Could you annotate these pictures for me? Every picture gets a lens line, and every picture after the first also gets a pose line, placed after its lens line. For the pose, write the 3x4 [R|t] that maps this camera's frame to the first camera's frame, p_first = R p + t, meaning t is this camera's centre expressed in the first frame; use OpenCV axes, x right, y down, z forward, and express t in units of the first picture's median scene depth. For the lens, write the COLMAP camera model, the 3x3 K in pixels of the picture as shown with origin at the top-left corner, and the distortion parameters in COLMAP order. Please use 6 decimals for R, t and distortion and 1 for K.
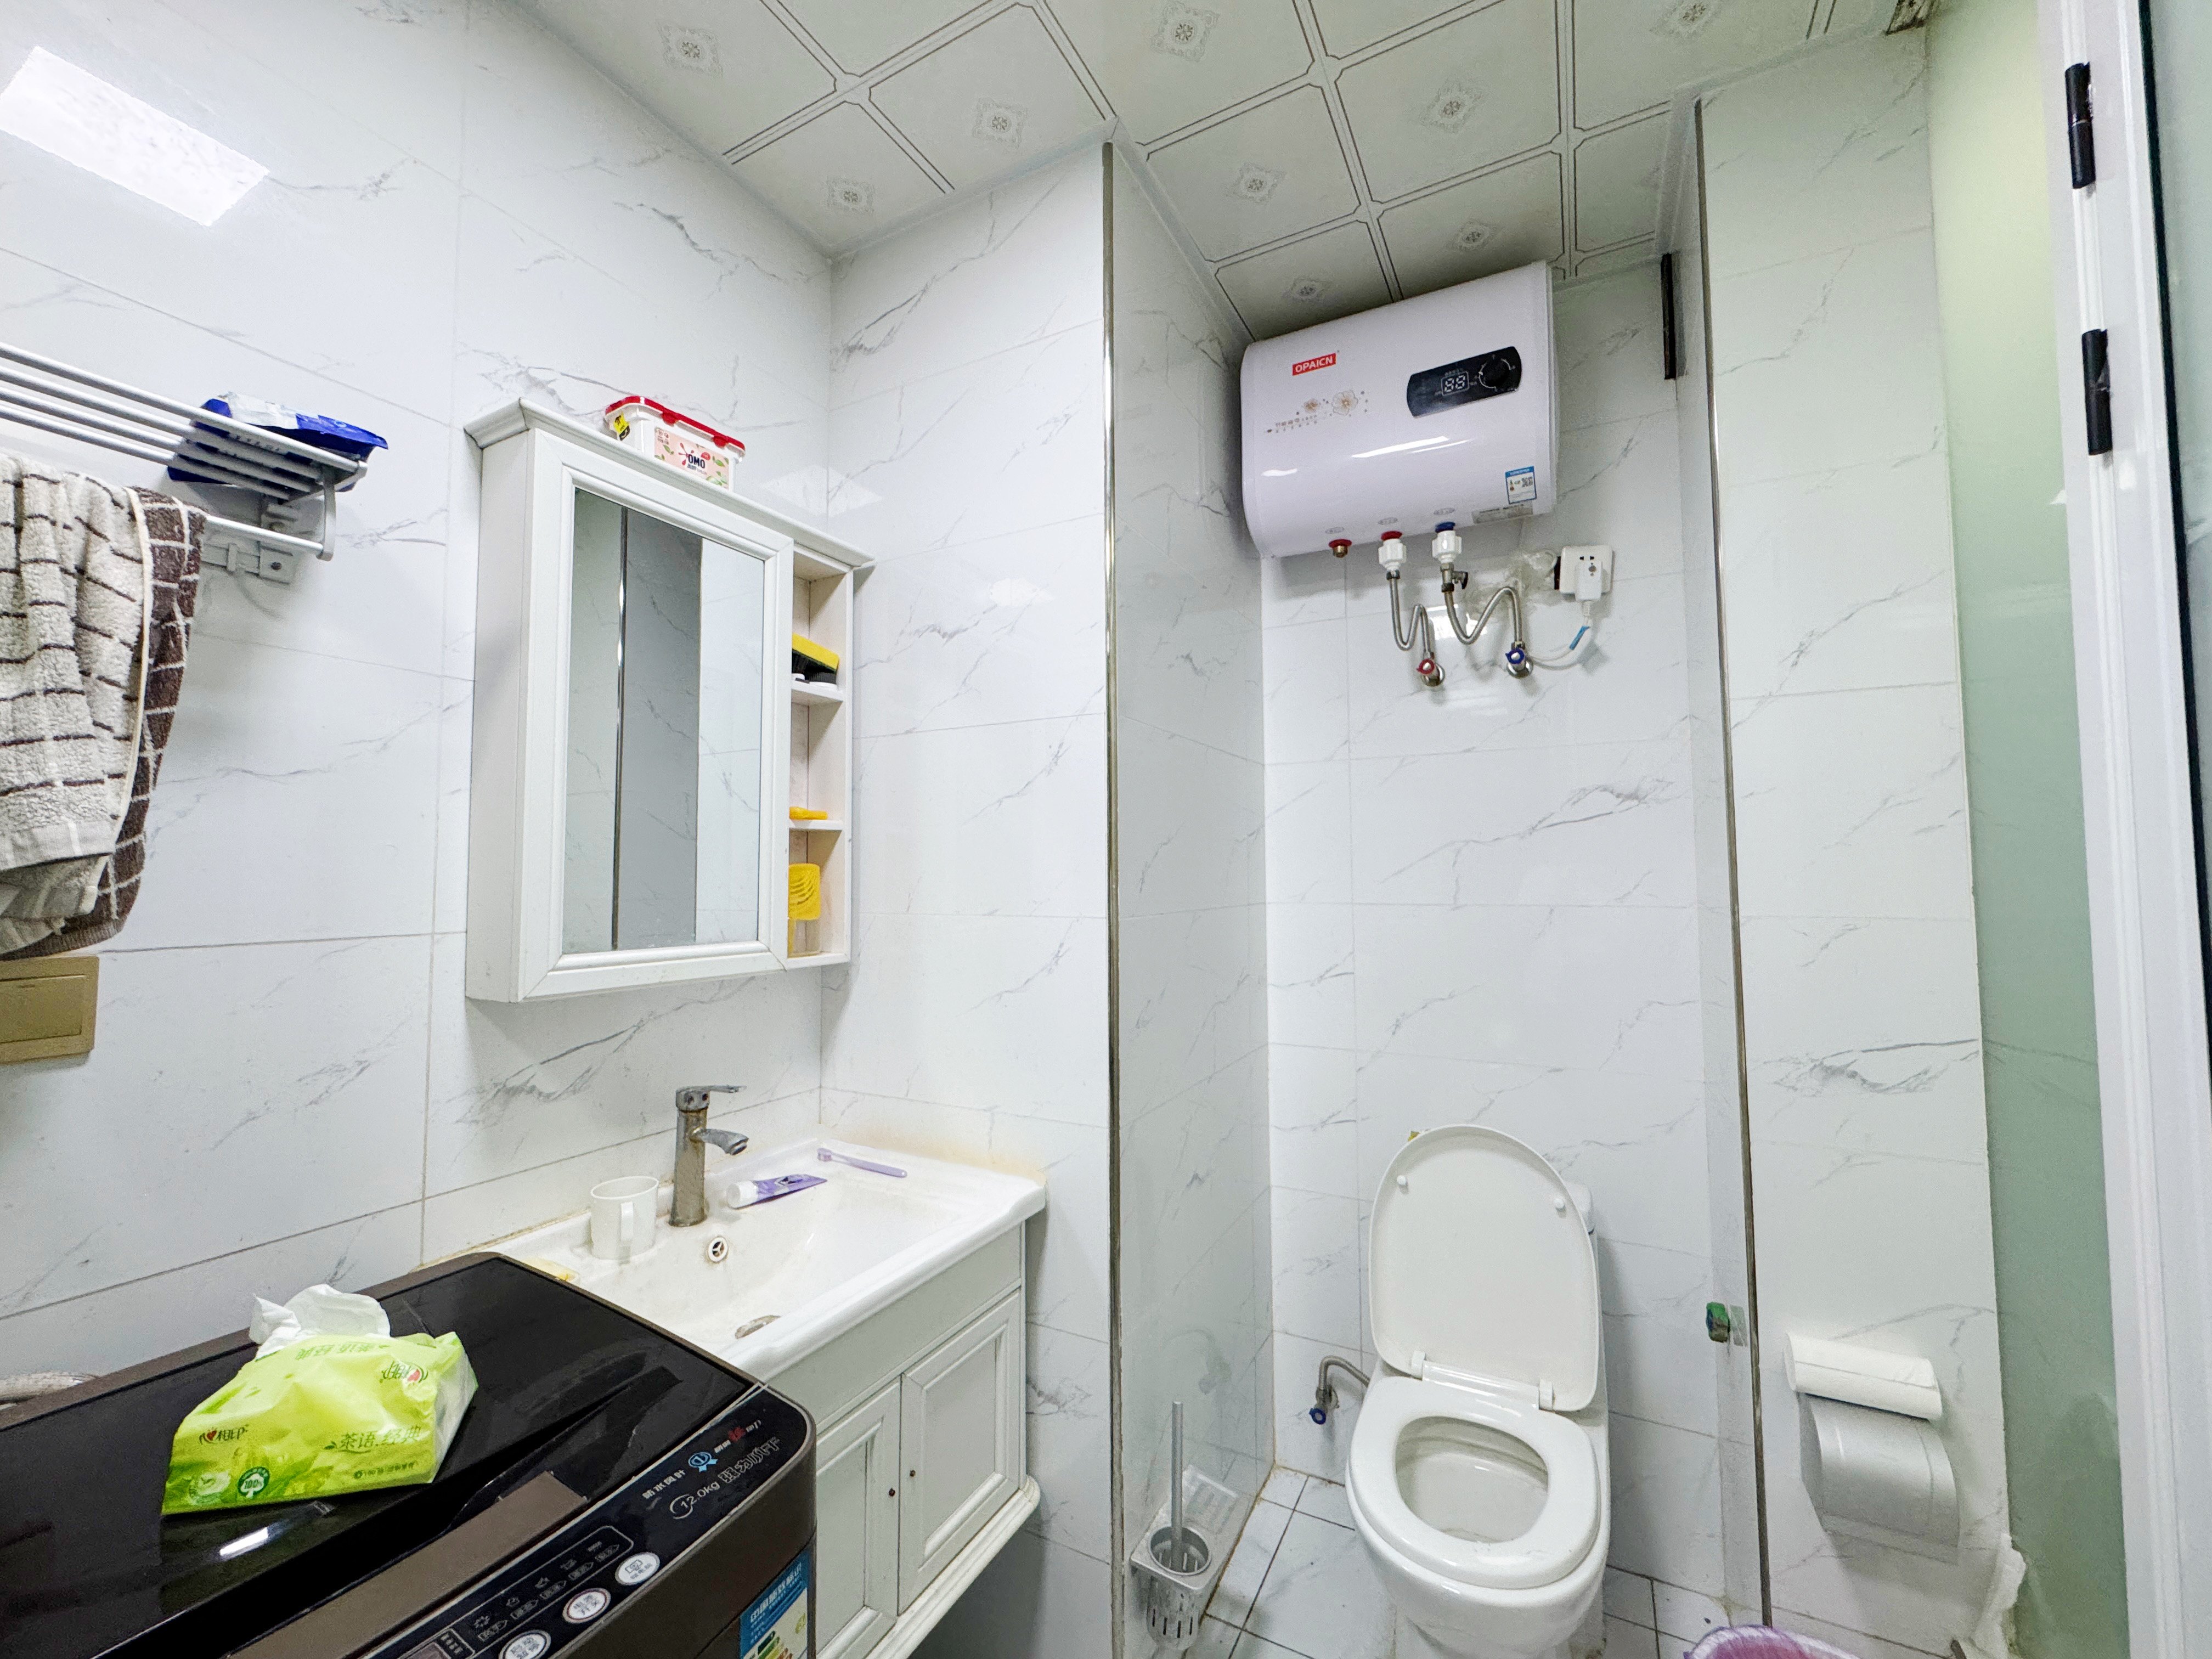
lens RADIAL K [[886.7, 0, 1106.6], [0, 886.7, 825.2], [0, 0, 1]] dist [0.000083, -0.000054]
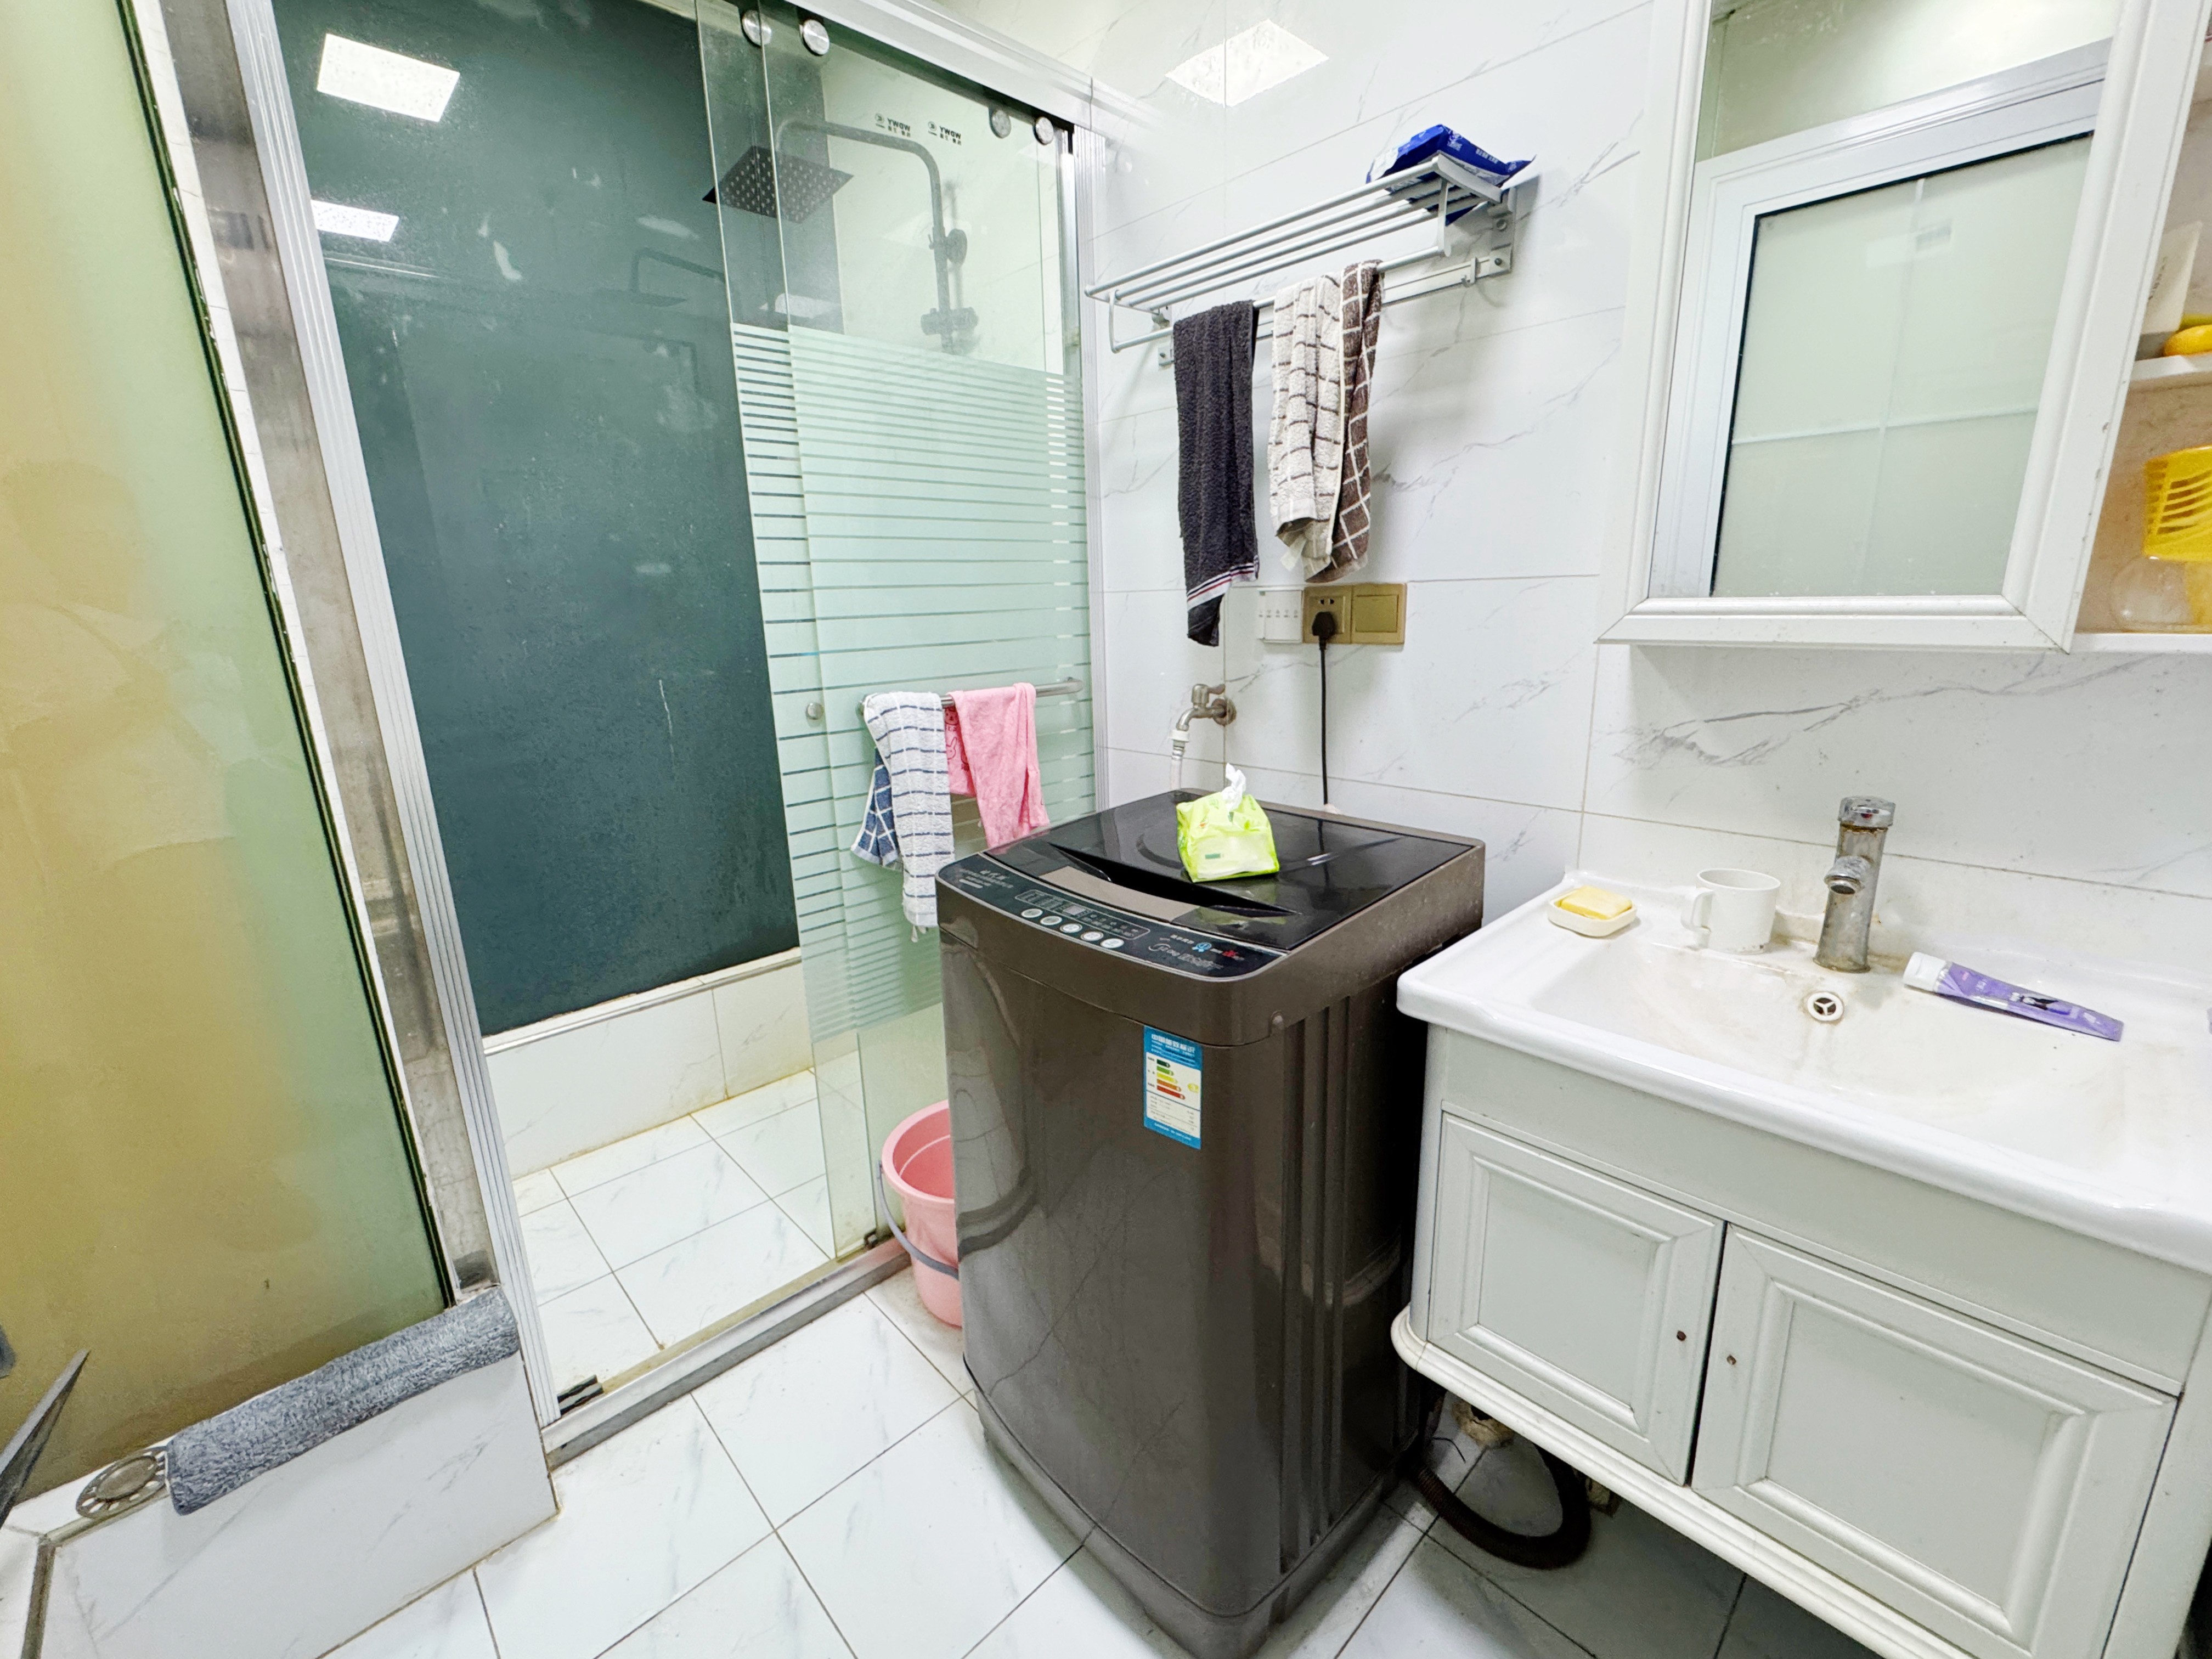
lens RADIAL K [[947.2, 0, 1106.0], [0, 947.2, 829.5], [0, 0, 1]] dist [0.000355, 0.000050]
pose [[-0.317083, 0.242340, -0.916913, 0.537695], [0.083966, 0.970179, 0.227382, 0.108305], [0.944674, -0.004891, -0.327975, 0.789489]]
